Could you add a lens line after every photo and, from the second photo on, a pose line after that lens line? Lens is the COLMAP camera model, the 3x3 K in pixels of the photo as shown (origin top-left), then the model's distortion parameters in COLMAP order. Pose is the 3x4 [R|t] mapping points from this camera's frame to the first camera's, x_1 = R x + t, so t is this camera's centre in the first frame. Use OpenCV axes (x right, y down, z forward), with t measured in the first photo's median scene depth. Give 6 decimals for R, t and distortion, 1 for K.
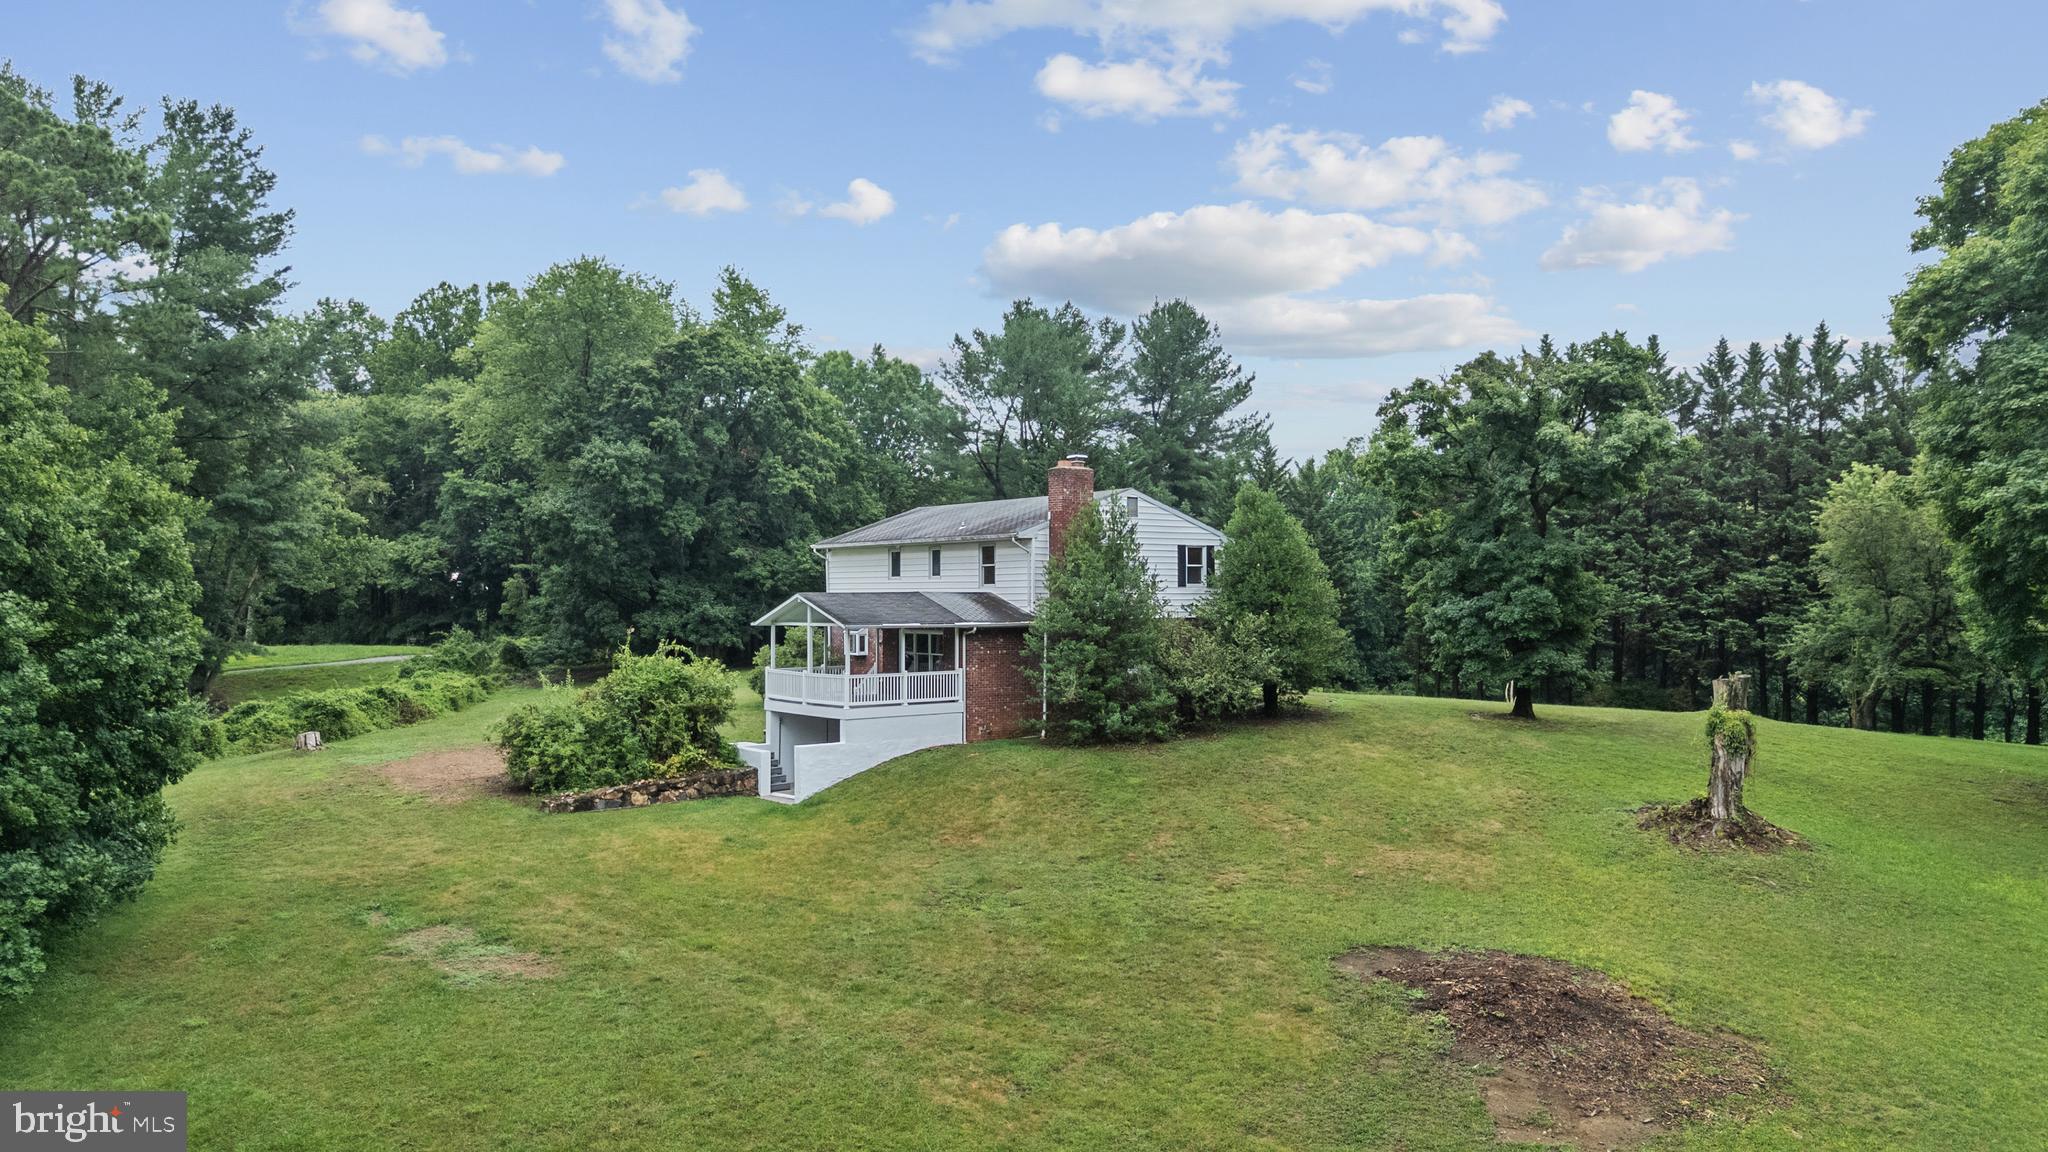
lens RADIAL K [[1504.9, 0, 1033.9], [0, 1504.9, 581.5], [0, 0, 1]] dist [0.088466, -0.095484]
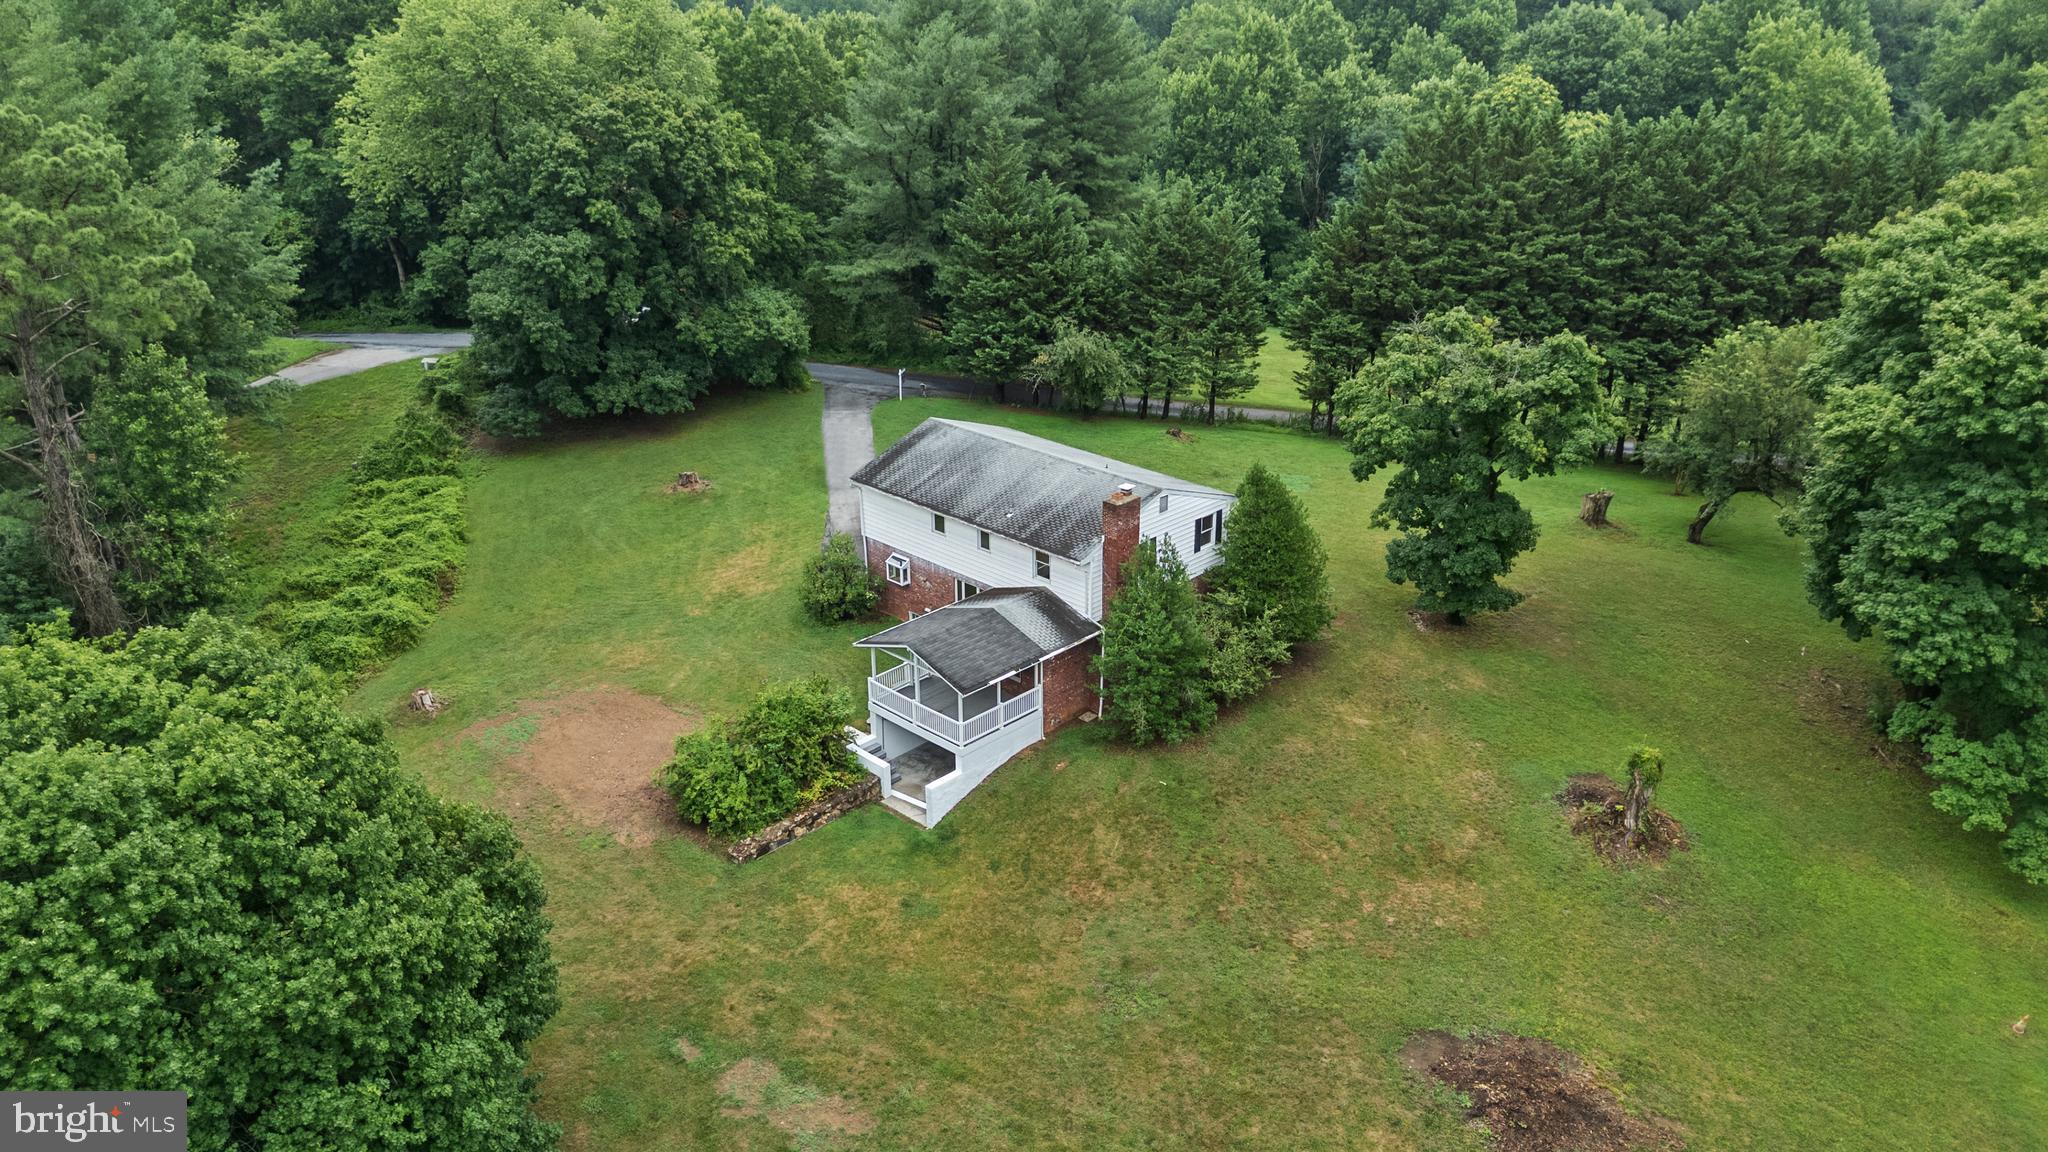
lens RADIAL K [[1504.9, 0, 1033.9], [0, 1504.9, 581.5], [0, 0, 1]] dist [0.088466, -0.095484]
pose [[0.987609, -0.062723, 0.143857, -0.213615], [-0.000806, 0.914620, 0.404314, -0.486740], [-0.156934, -0.399420, 0.903236, -0.053138]]
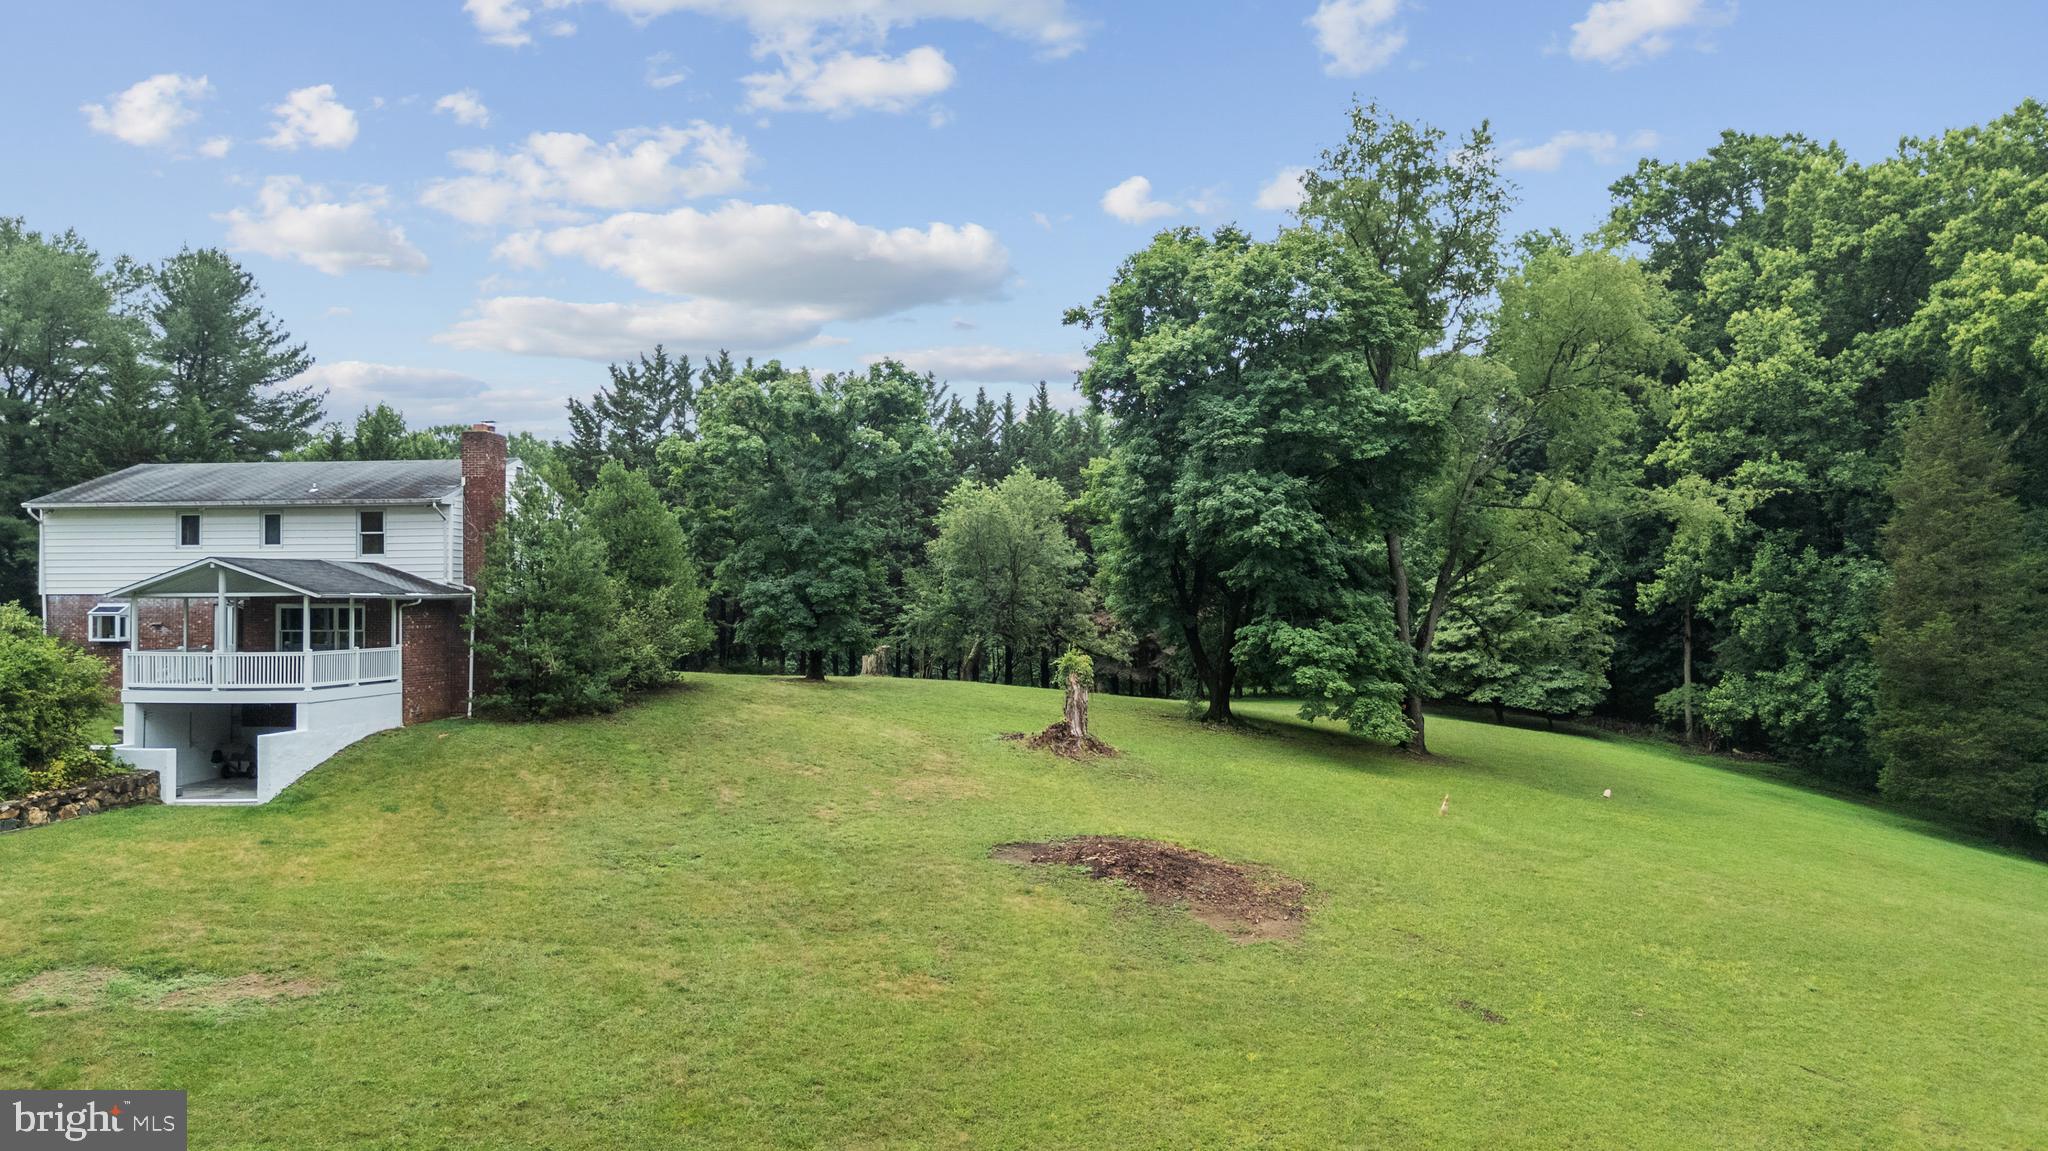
lens RADIAL K [[1504.9, 0, 1033.9], [0, 1504.9, 581.0], [0, 0, 1]] dist [0.088466, -0.095484]
pose [[0.712613, 0.008428, 0.701507, -0.405638], [-0.004784, 0.999963, -0.007155, 0.023488], [-0.701541, 0.001743, 0.712627, 0.072882]]
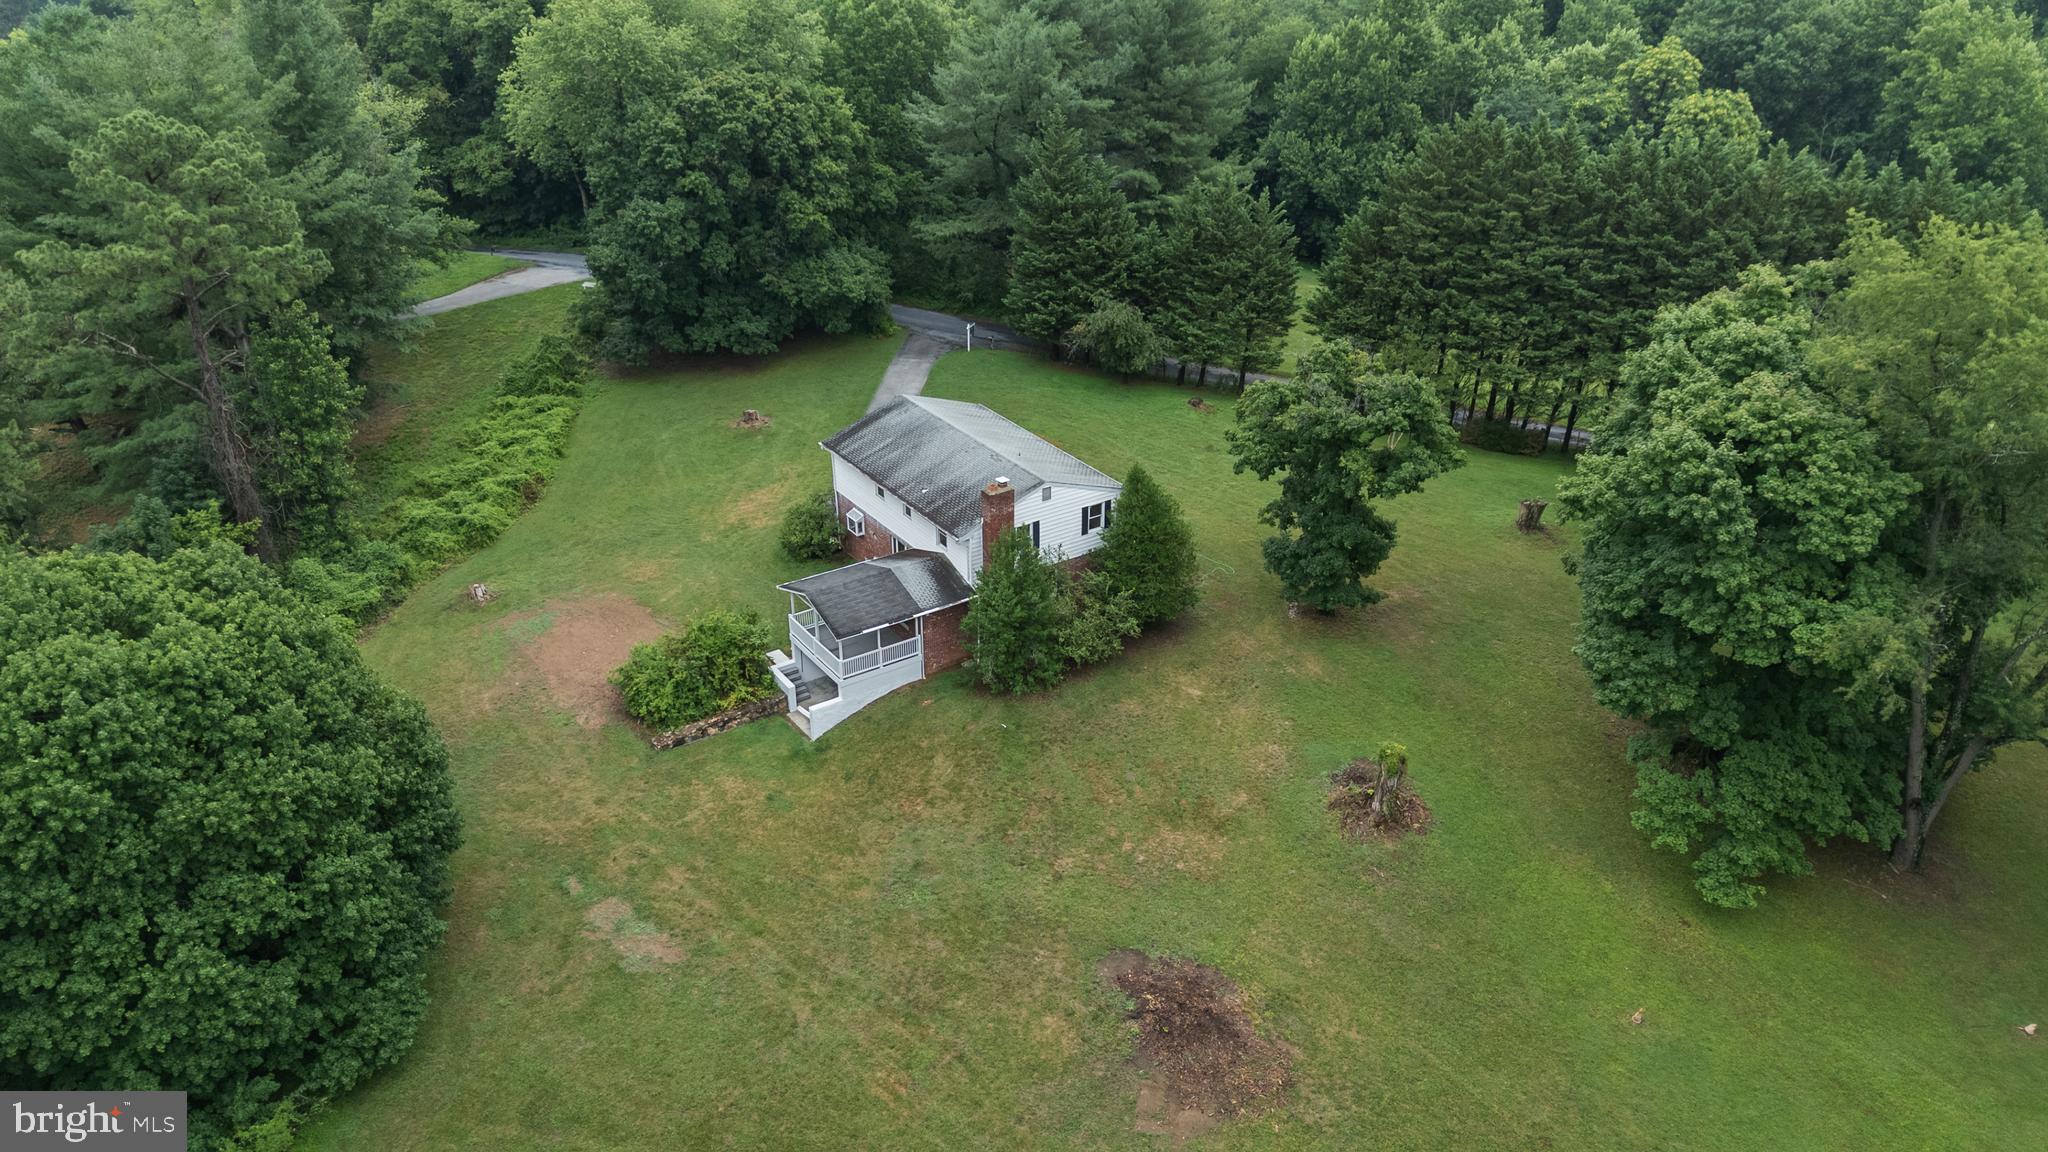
lens RADIAL K [[1504.9, 0, 1033.9], [0, 1504.9, 581.5], [0, 0, 1]] dist [0.088466, -0.095484]
pose [[0.998926, 0.027140, -0.037566, 0.113420], [-0.006137, 0.880909, 0.473246, -0.662163], [0.045936, -0.472507, 0.880129, -0.258750]]
